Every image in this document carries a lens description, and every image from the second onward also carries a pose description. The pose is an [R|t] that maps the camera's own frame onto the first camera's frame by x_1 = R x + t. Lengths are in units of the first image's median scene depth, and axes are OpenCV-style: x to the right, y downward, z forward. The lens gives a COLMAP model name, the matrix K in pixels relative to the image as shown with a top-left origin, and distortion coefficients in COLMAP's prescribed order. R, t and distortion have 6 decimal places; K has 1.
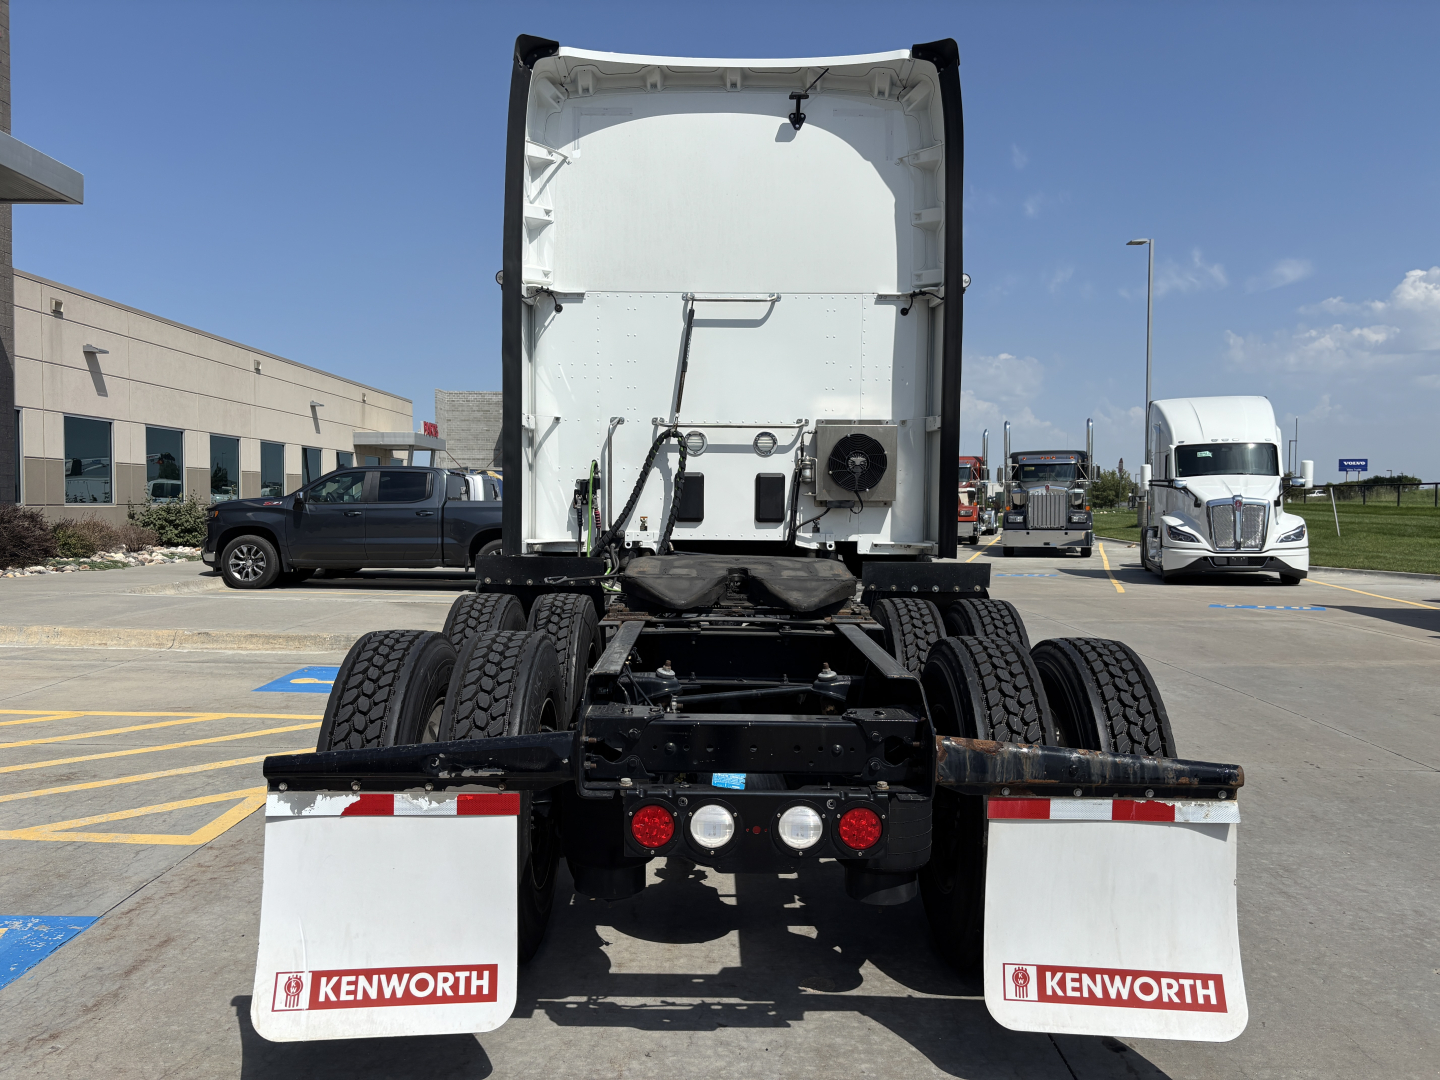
lens RADIAL K [[1092.1, 0, 720.0], [0, 1092.1, 540.0], [0, 0, 1]] dist [-0.006530, -0.005304]
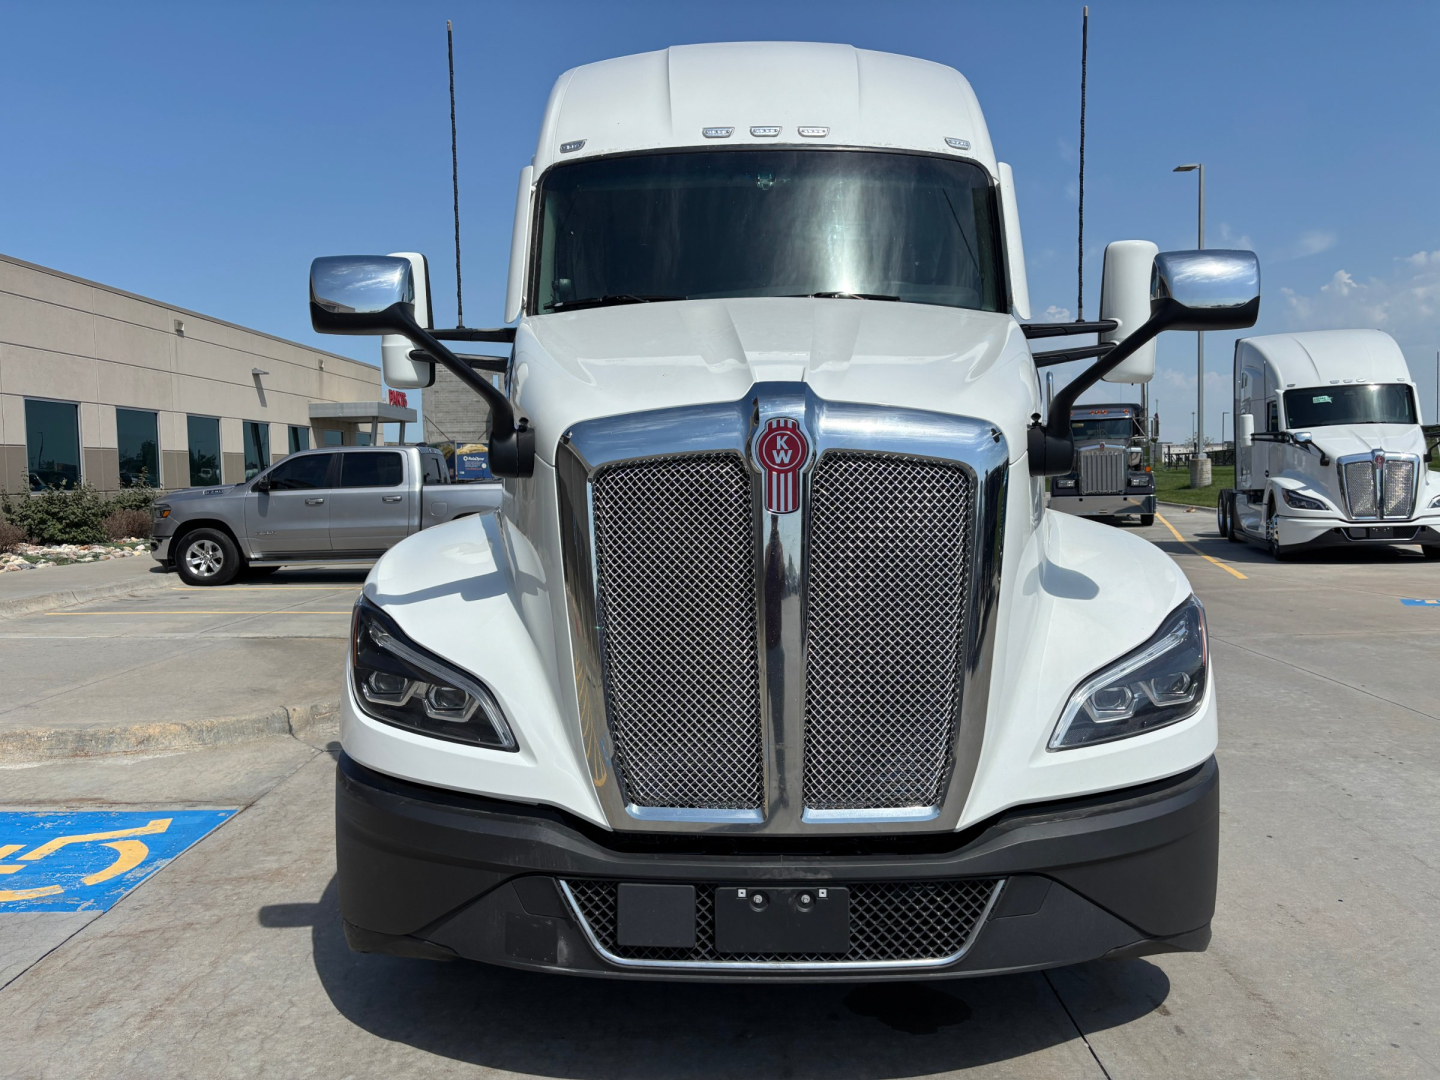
lens RADIAL K [[1092.1, 0, 720.0], [0, 1092.1, 540.0], [0, 0, 1]] dist [-0.006530, -0.005304]
pose [[0.999683, -0.024476, -0.005933, 0.000774], [0.024637, 0.999281, 0.028813, -0.008390], [0.005224, -0.028950, 0.999567, 0.176860]]
